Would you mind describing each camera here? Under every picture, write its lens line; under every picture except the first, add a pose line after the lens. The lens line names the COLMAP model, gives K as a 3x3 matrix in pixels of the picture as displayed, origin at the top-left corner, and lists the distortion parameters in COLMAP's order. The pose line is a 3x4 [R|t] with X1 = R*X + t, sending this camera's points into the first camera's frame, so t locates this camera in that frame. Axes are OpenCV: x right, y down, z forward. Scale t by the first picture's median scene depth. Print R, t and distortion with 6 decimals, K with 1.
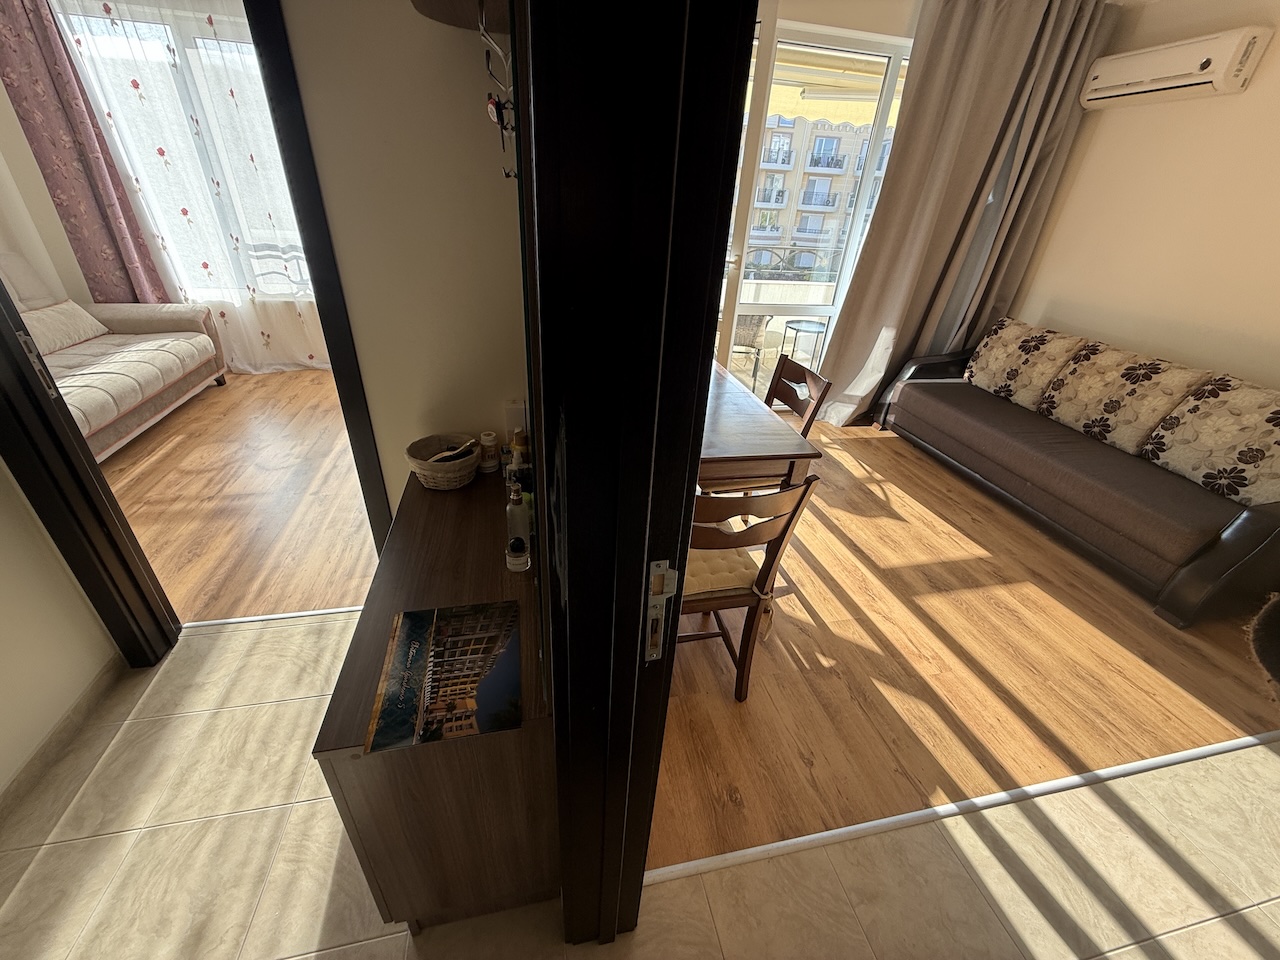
lens RADIAL K [[507.9, 0, 636.9], [0, 507.9, 477.2], [0, 0, 1]] dist [0.000994, -0.000354]
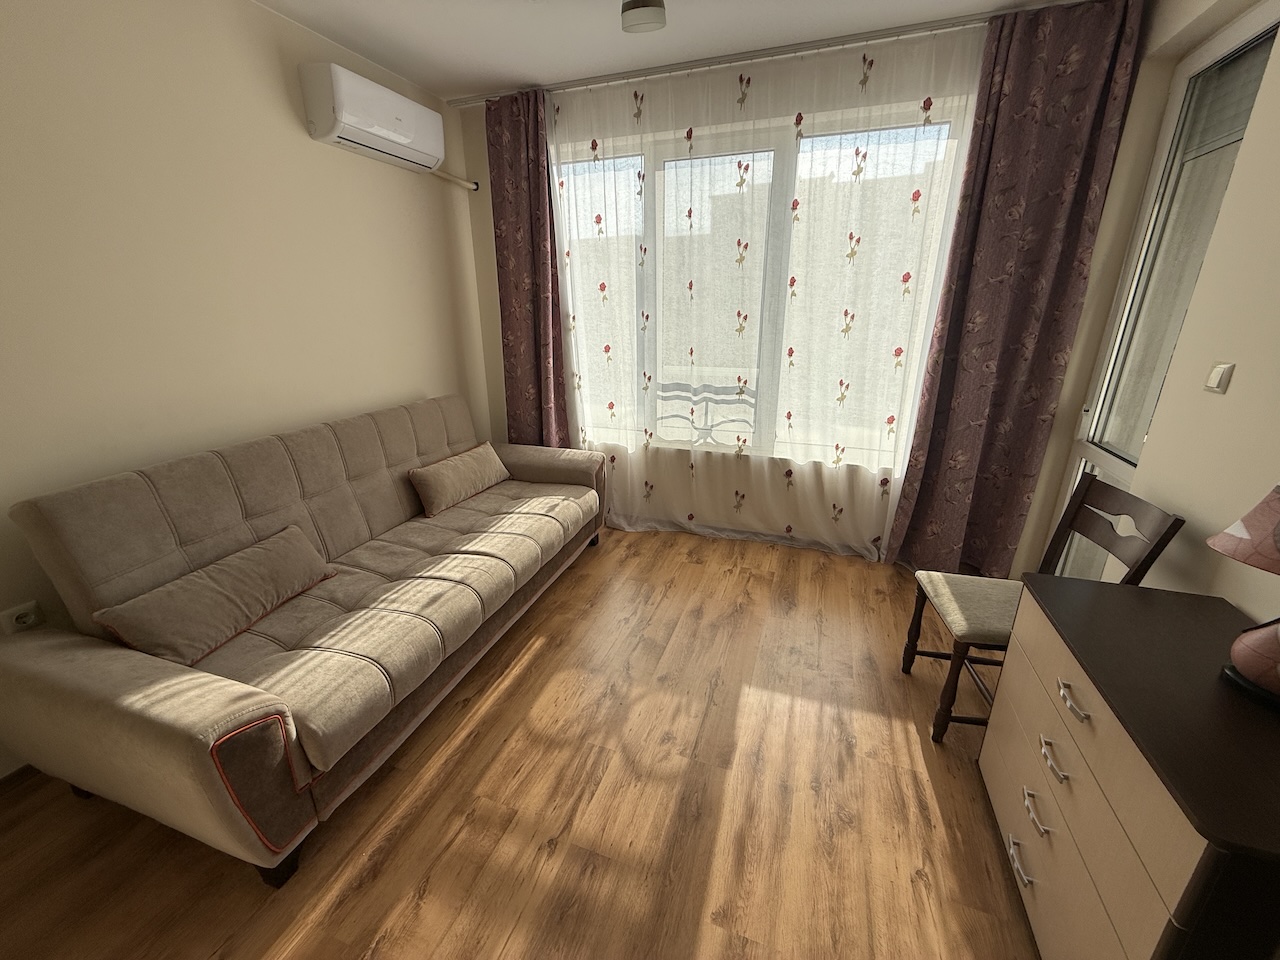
lens RADIAL K [[506.7, 0, 637.4], [0, 506.7, 478.4], [0, 0, 1]] dist [0.000739, -0.000349]
pose [[0.843178, 0.117183, -0.524709, -0.384914], [-0.216901, 0.967152, -0.132555, -0.215447], [0.491940, 0.225577, 0.840898, 0.364512]]
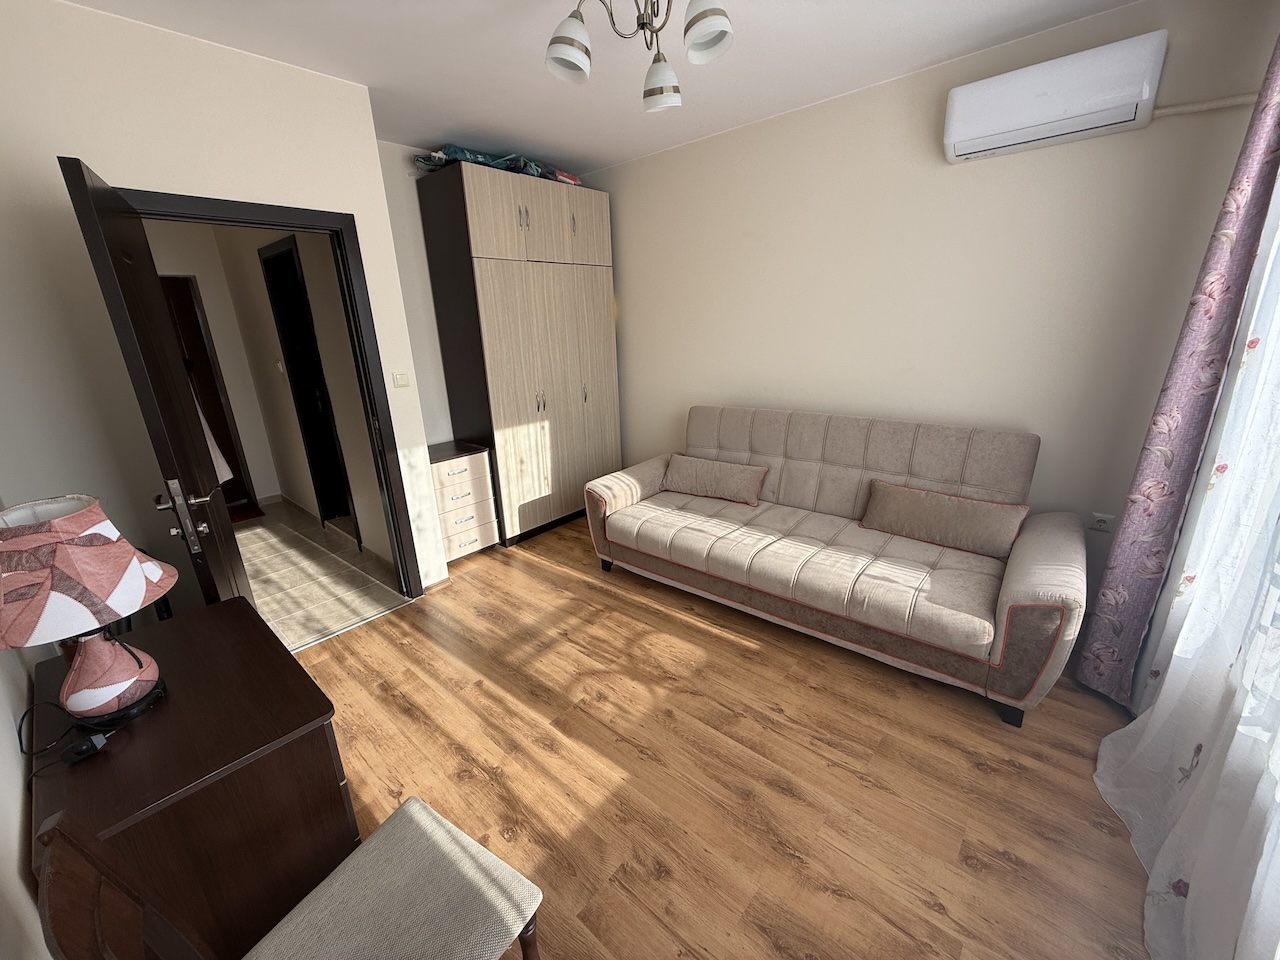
lens RADIAL K [[506.7, 0, 637.4], [0, 506.7, 478.4], [0, 0, 1]] dist [0.000739, -0.000349]
pose [[-0.807134, 0.151735, -0.570536, -0.323501], [-0.292758, 0.736341, 0.609995, -0.614347], [0.512667, 0.659377, -0.549904, 1.049579]]
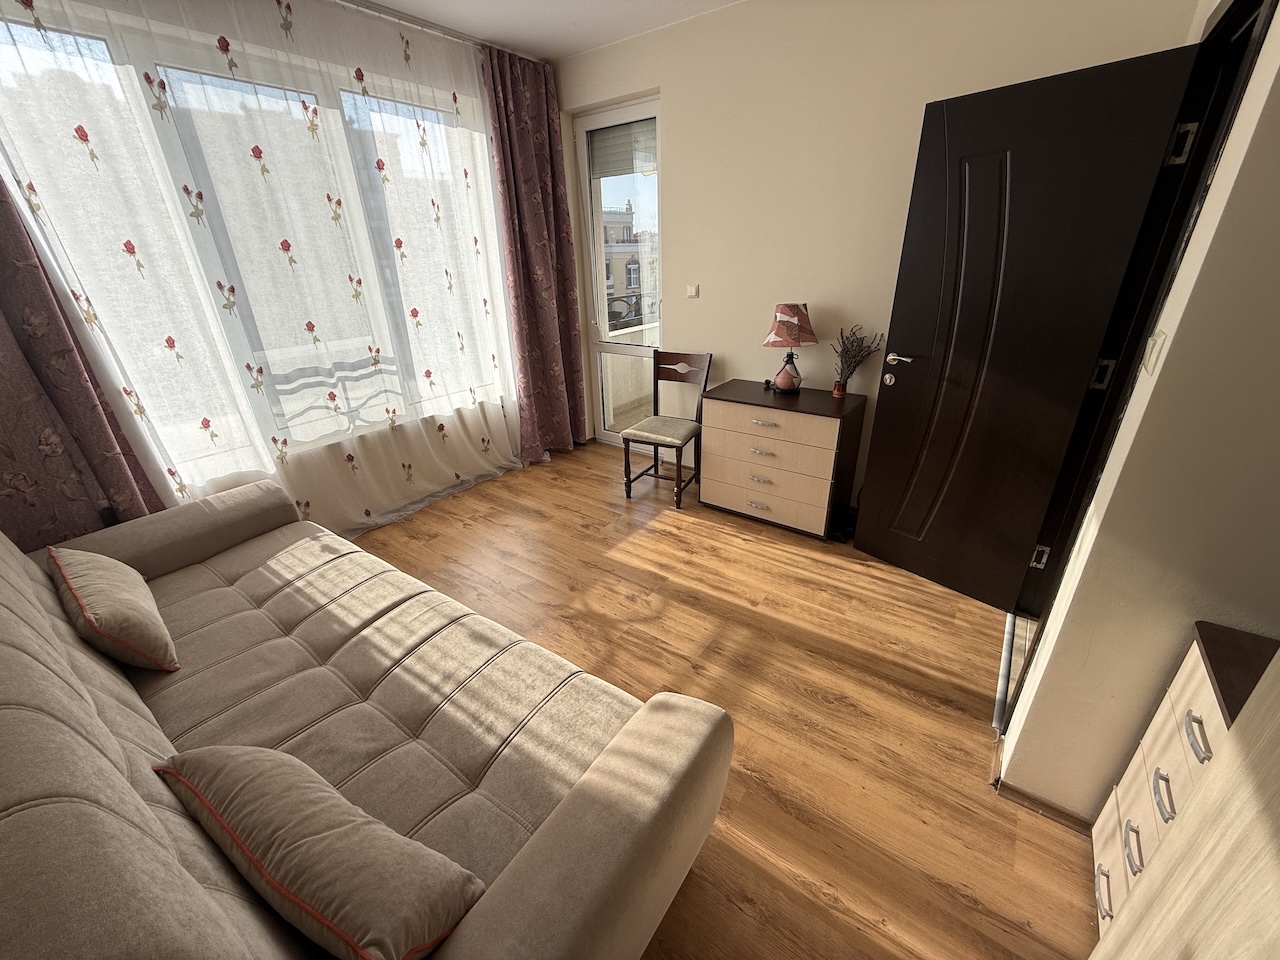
lens RADIAL K [[506.7, 0, 637.4], [0, 506.7, 478.4], [0, 0, 1]] dist [0.000739, -0.000349]
pose [[0.751798, -0.335361, 0.567743, -0.920323], [0.379759, 0.924086, 0.042977, -0.211429], [-0.539057, 0.183296, 0.822083, 0.276570]]
